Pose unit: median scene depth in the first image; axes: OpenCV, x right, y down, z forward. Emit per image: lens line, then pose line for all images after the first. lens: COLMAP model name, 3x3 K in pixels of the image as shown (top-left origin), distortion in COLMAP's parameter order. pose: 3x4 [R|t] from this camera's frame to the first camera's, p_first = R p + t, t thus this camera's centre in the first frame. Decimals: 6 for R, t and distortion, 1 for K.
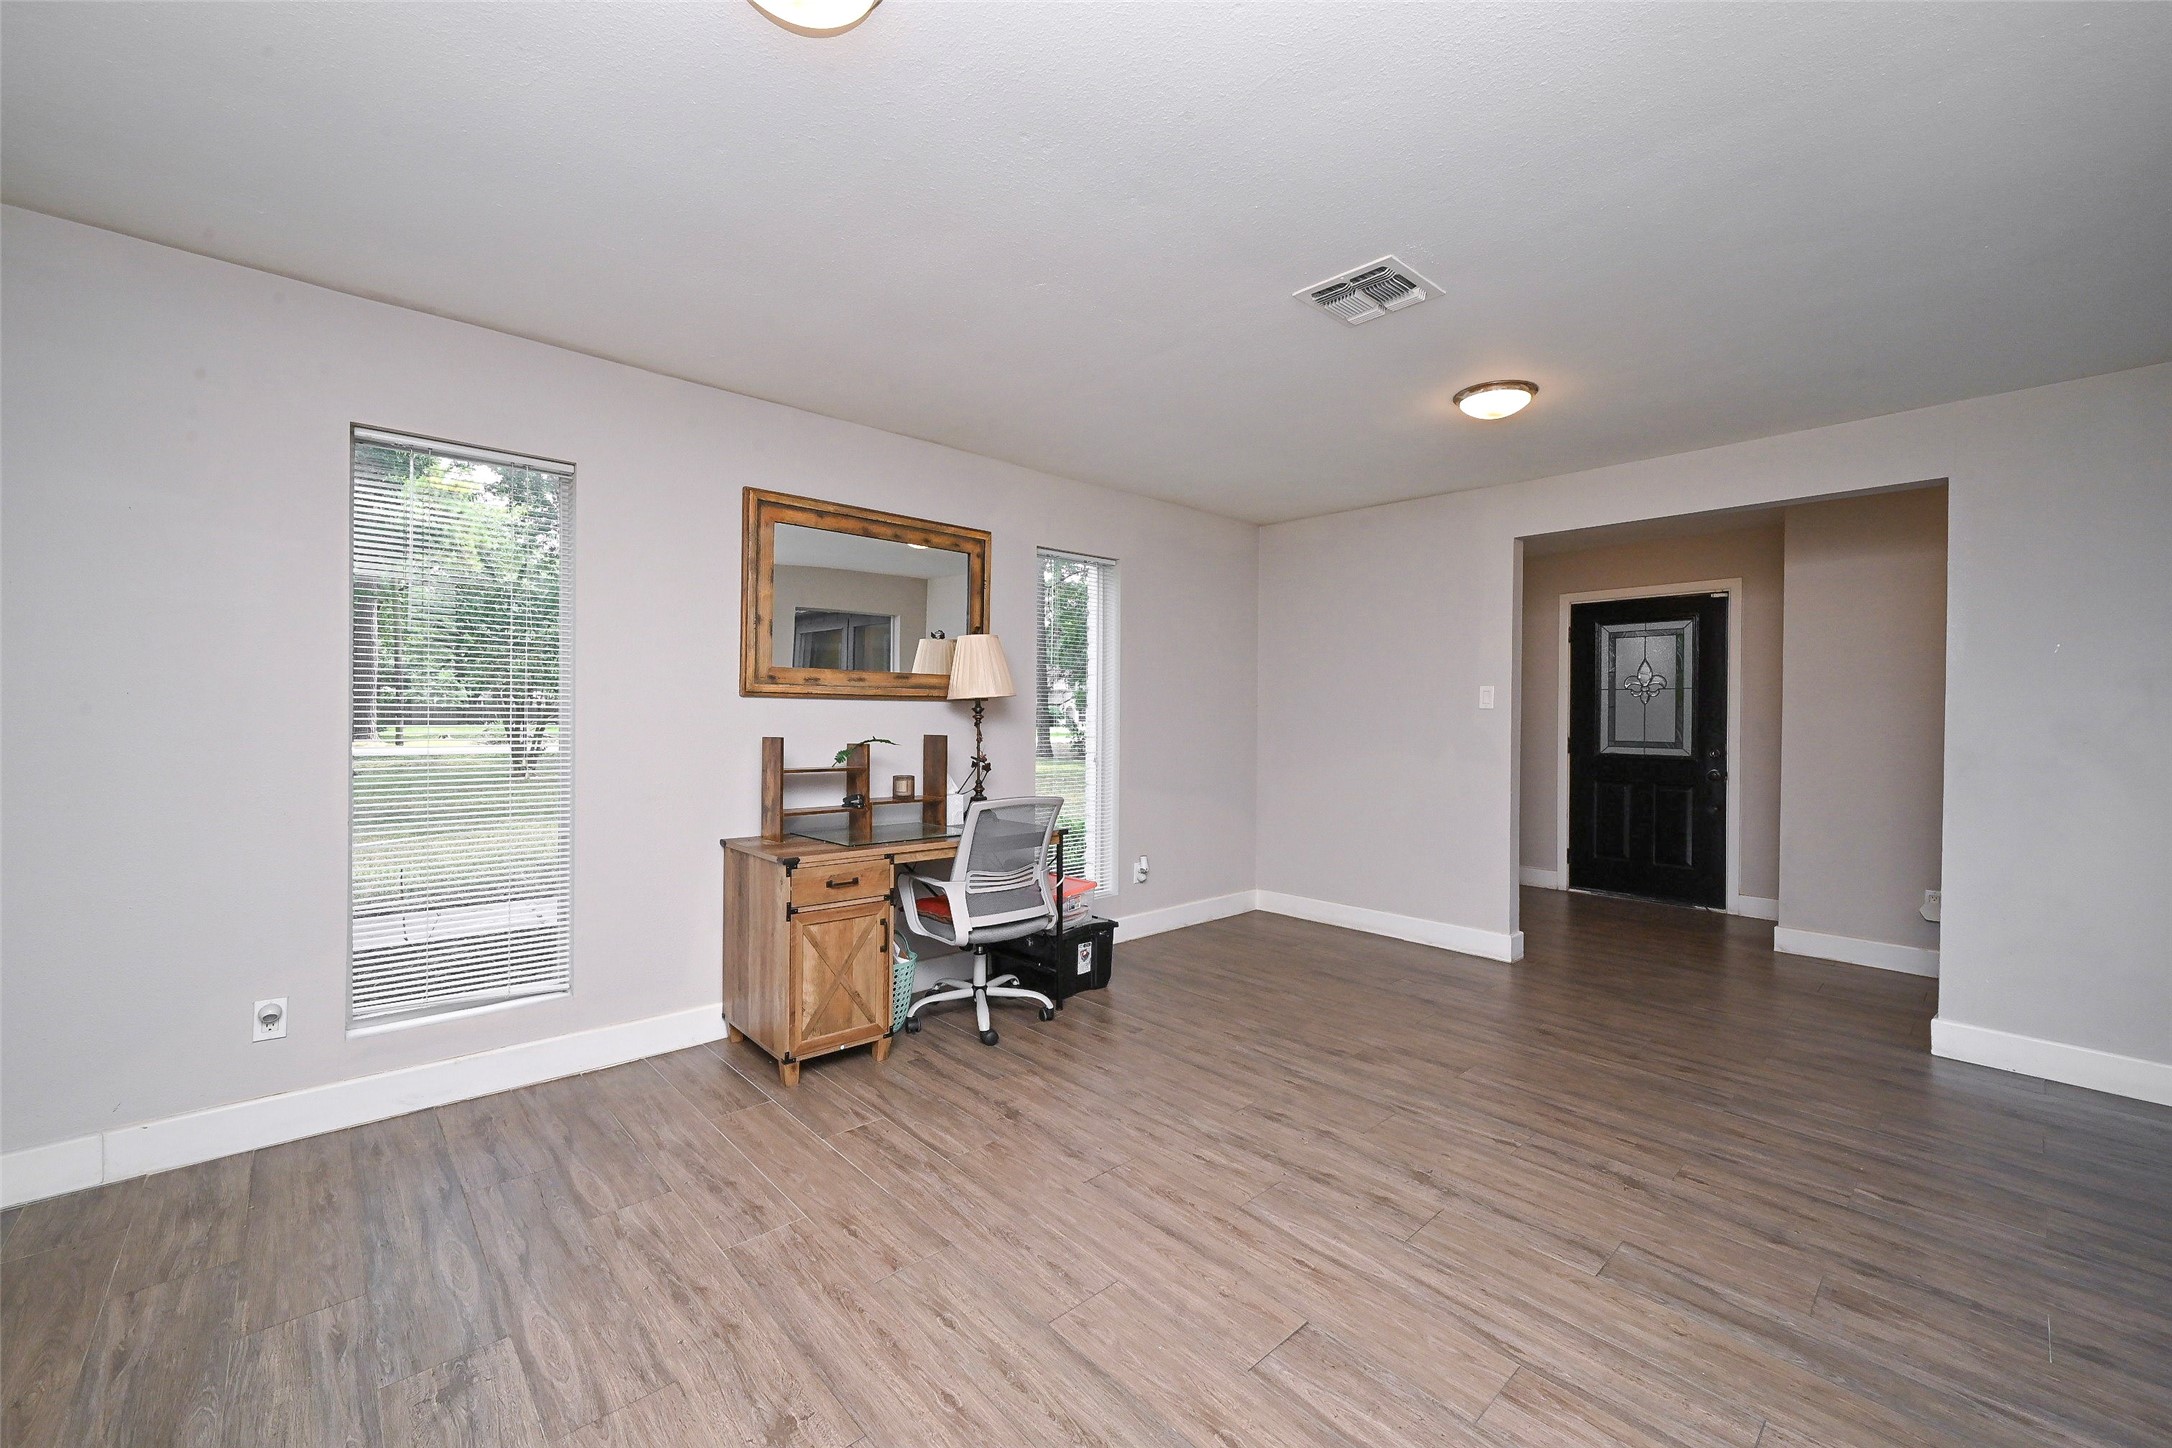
lens RADIAL K [[857.2, 0, 1078.4], [0, 857.2, 717.5], [0, 0, 1]] dist [-0.000081, -0.000013]
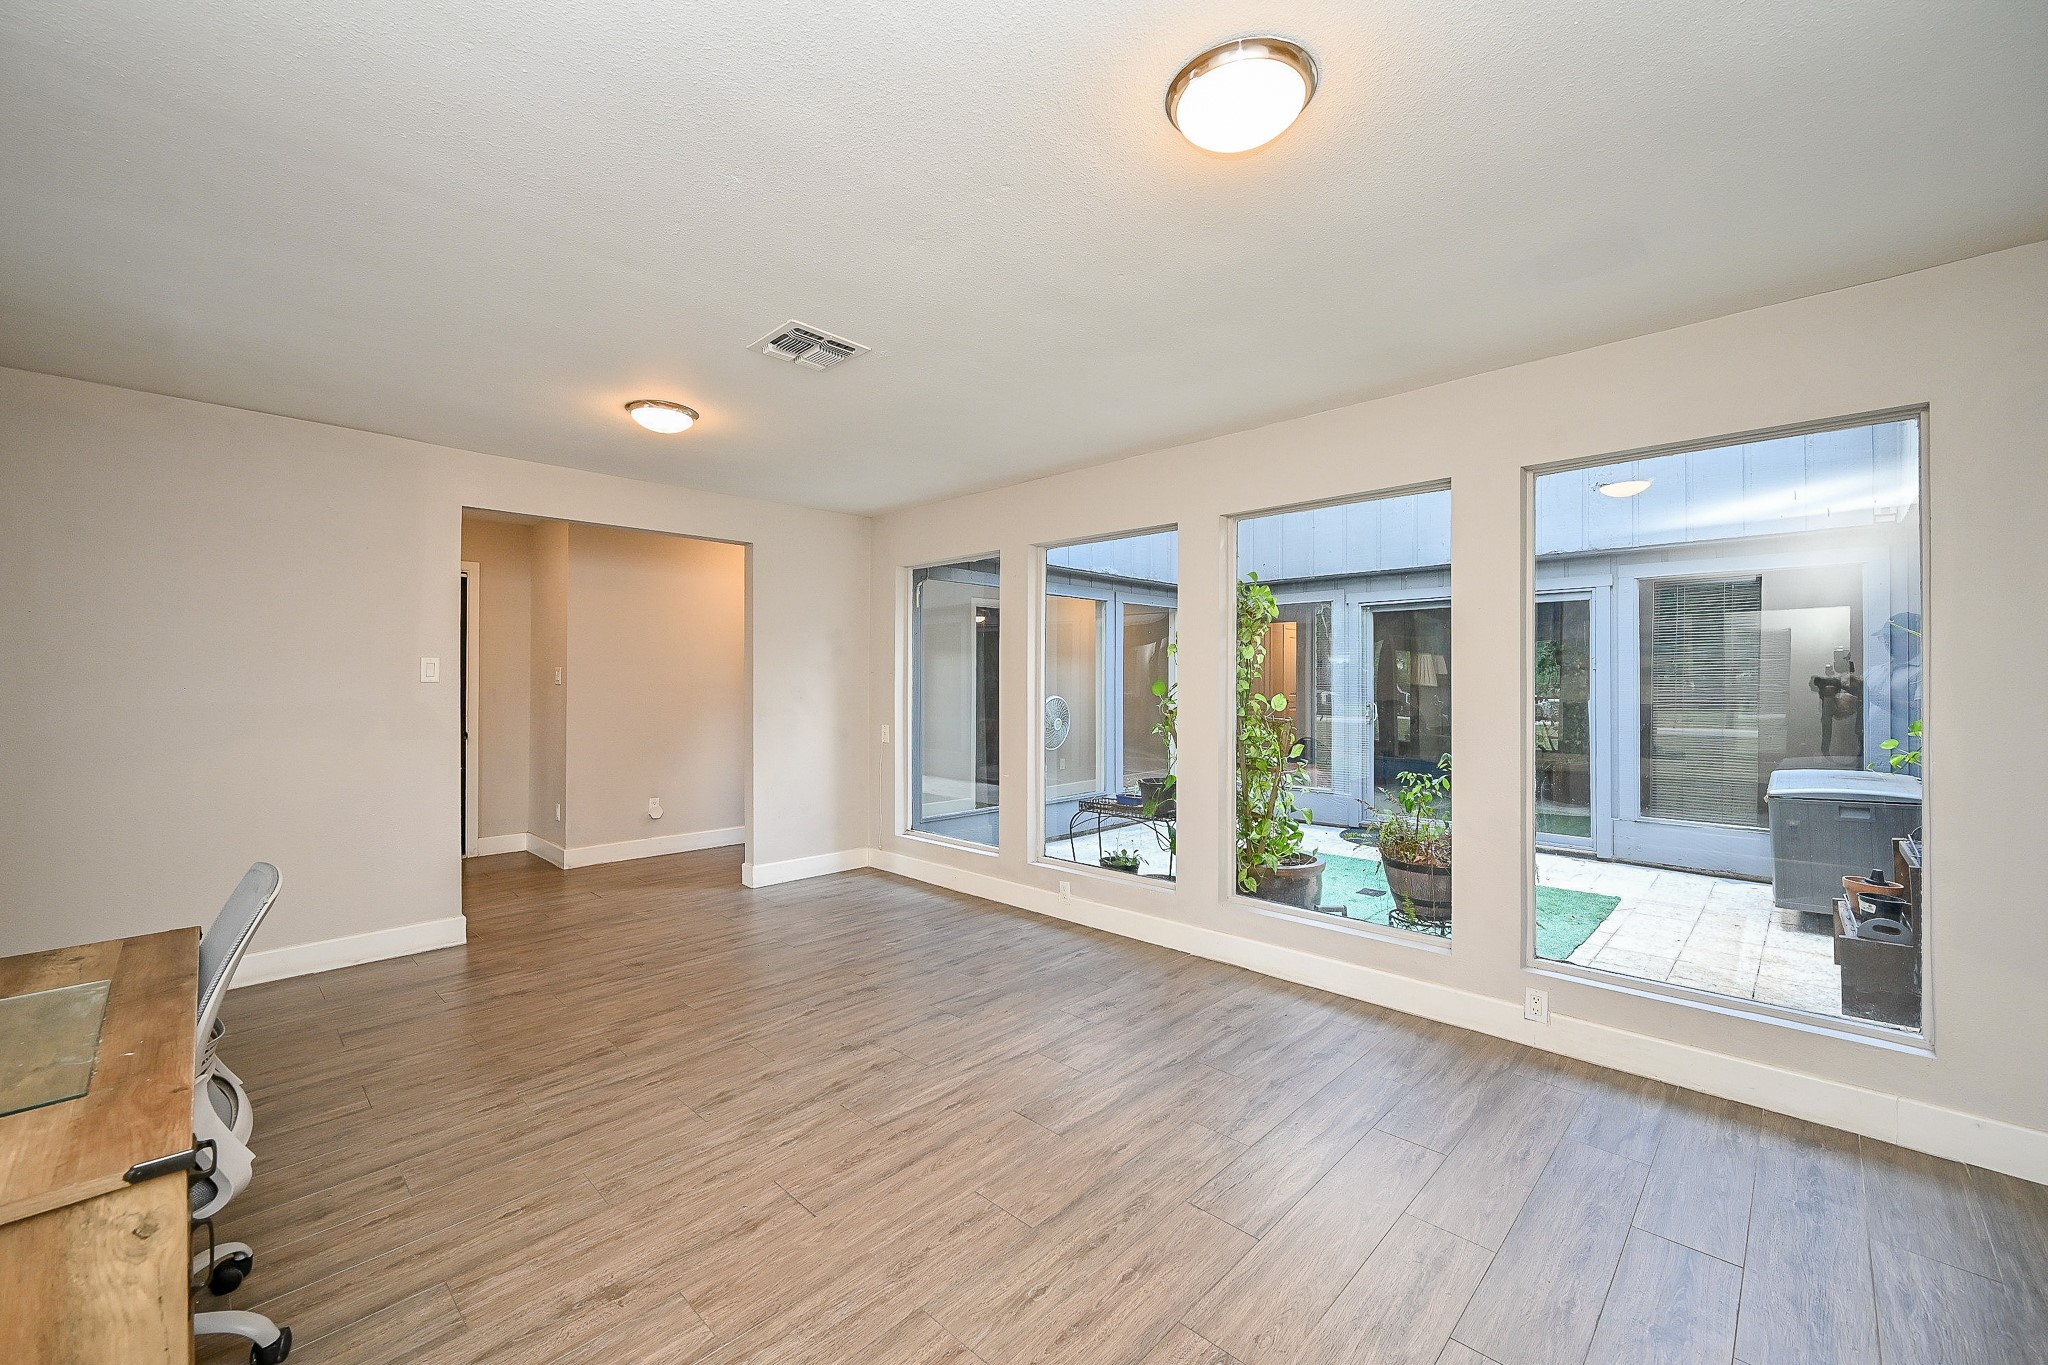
lens RADIAL K [[825.9, 0, 1024.0], [0, 825.9, 682.5], [0, 0, 1]] dist [-0.001068, -0.000181]
pose [[-0.071220, -0.018730, 0.997285, -0.766669], [0.001985, 0.999819, 0.018919, -0.038853], [-0.997459, 0.003327, -0.071170, 0.730616]]
